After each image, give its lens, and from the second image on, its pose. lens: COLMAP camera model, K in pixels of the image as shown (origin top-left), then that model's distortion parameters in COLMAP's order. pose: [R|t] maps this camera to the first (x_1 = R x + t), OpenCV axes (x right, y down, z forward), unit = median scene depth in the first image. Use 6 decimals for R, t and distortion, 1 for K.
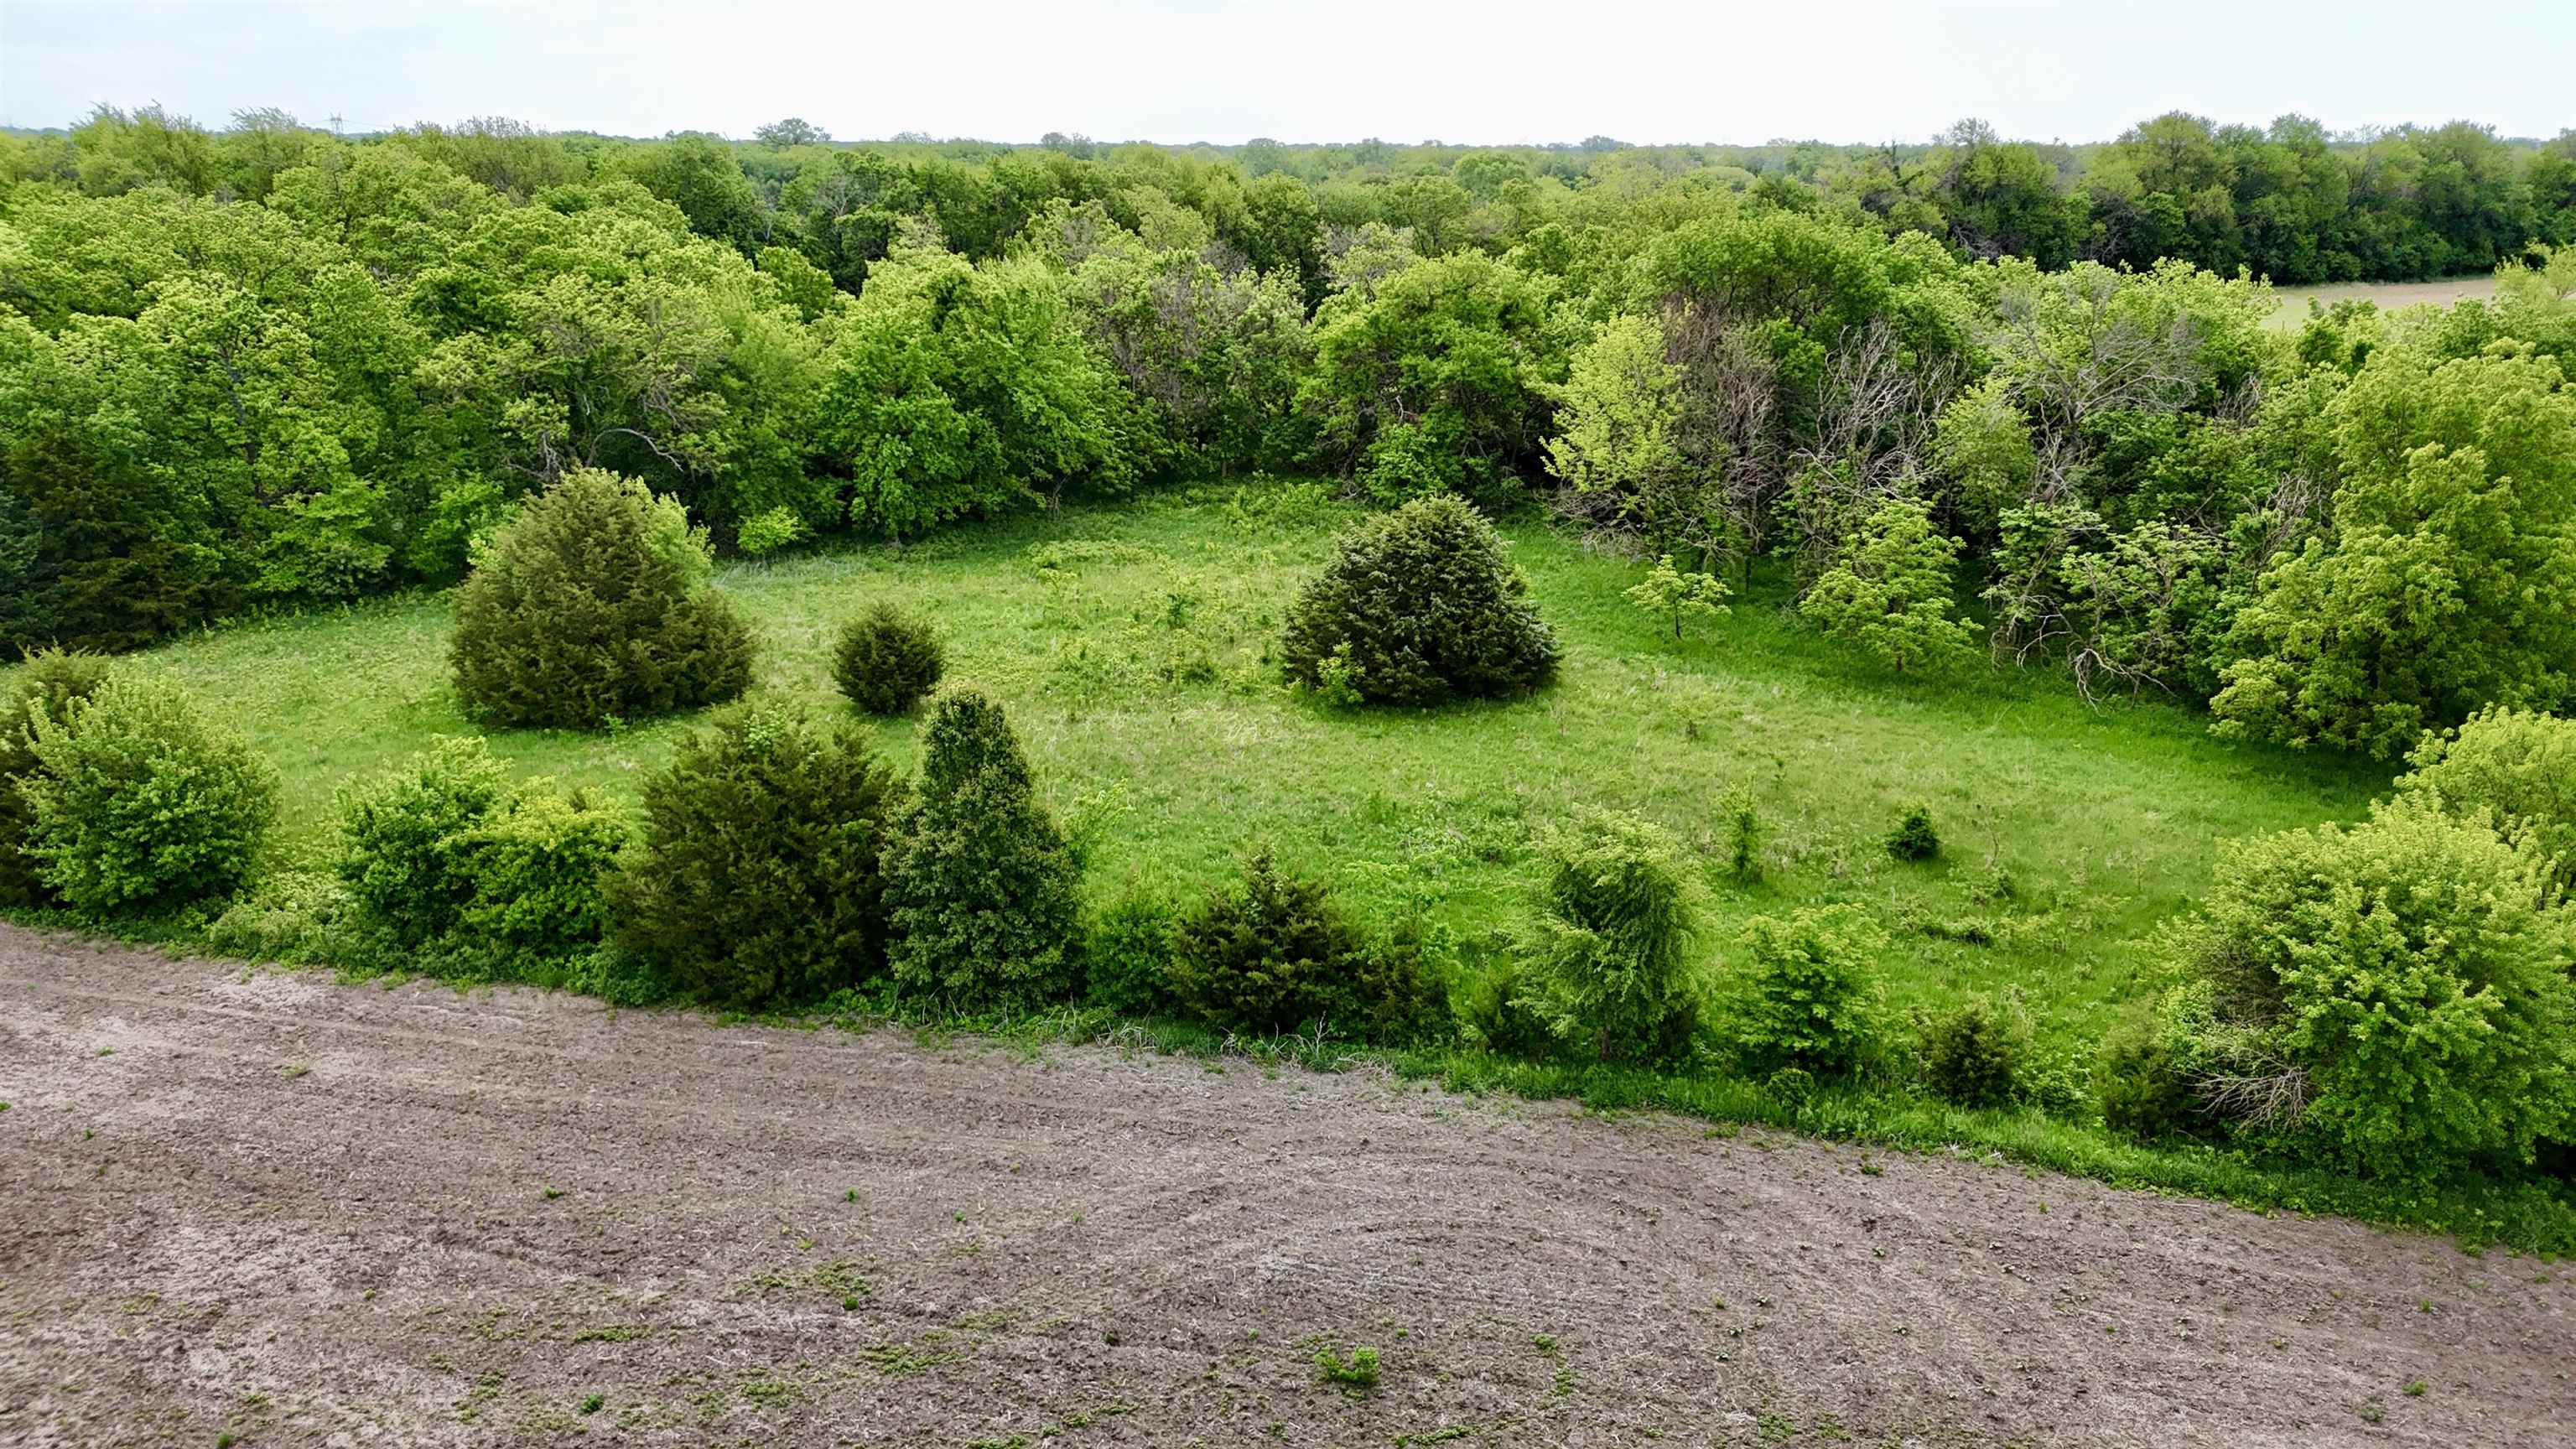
lens RADIAL K [[1900.1, 0, 1288.0], [0, 1900.1, 724.5], [0, 0, 1]] dist [0.082321, -0.081340]
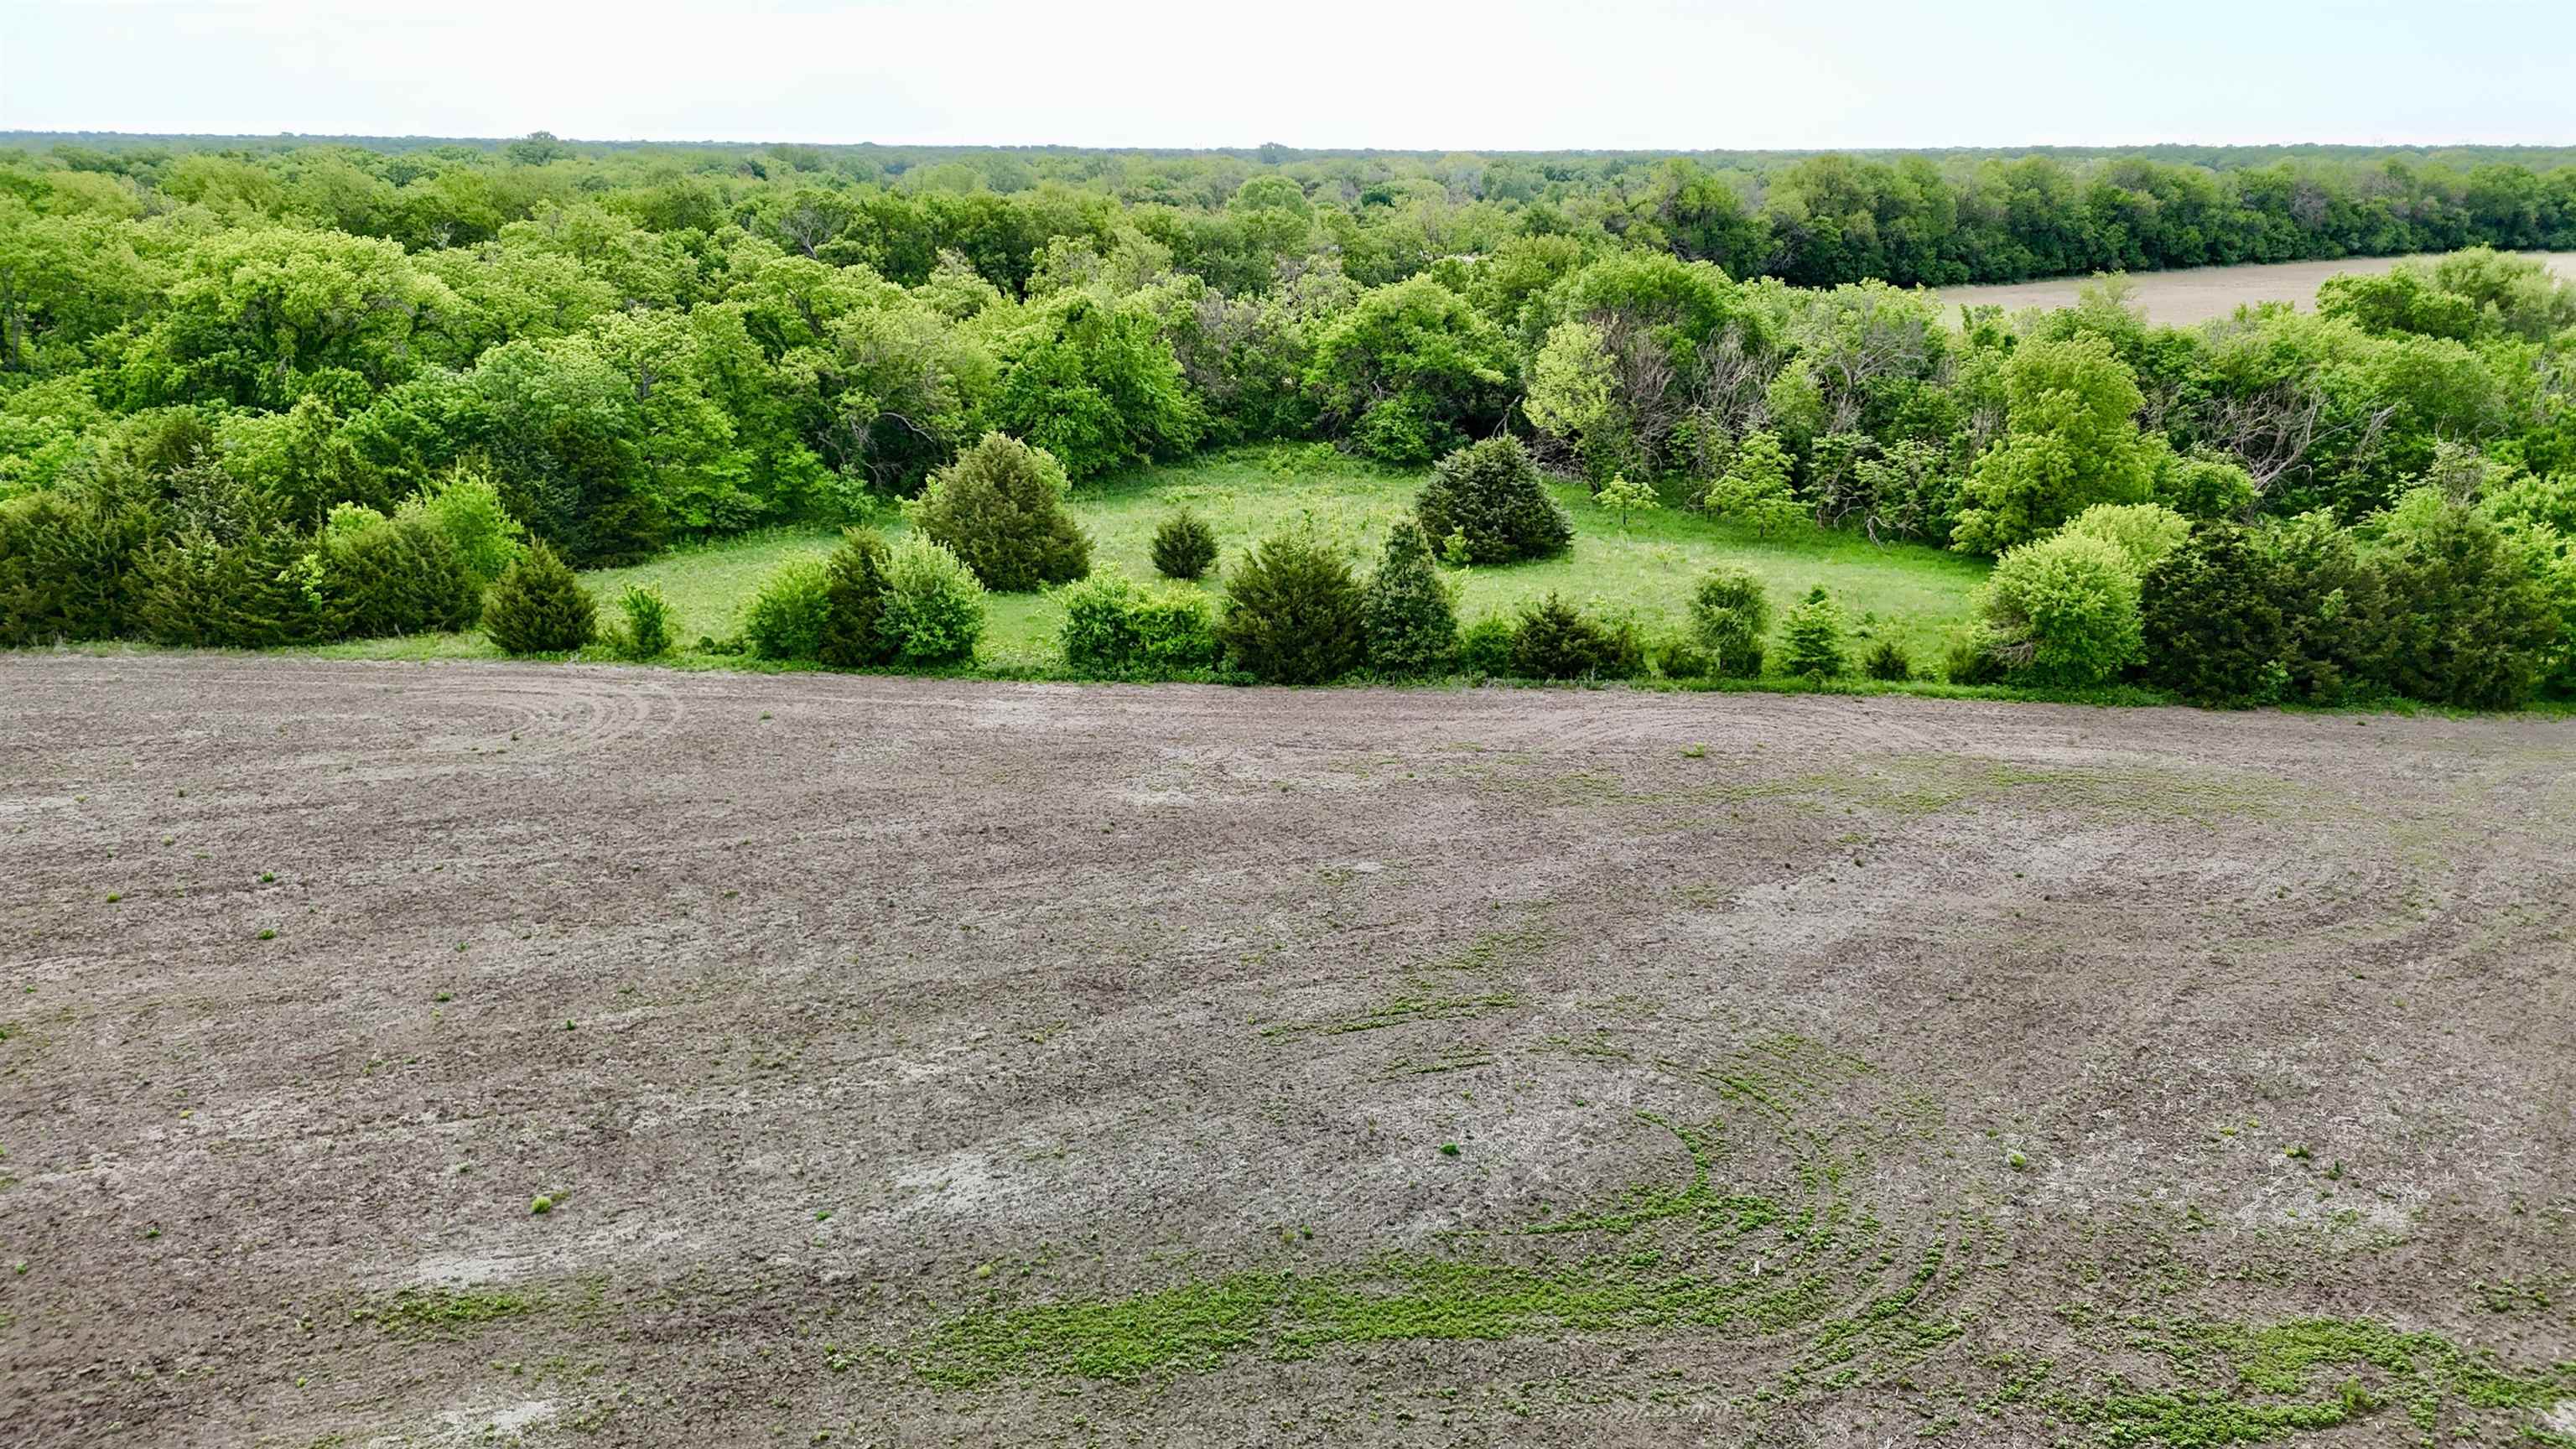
lens RADIAL K [[1964.9, 0, 1288.0], [0, 1964.9, 724.5], [0, 0, 1]] dist [0.121569, -0.172721]
pose [[0.982476, -0.050170, 0.179510, -0.374875], [0.051295, 0.998682, -0.001629, 0.108779], [-0.179192, 0.010809, 0.983755, -0.569852]]
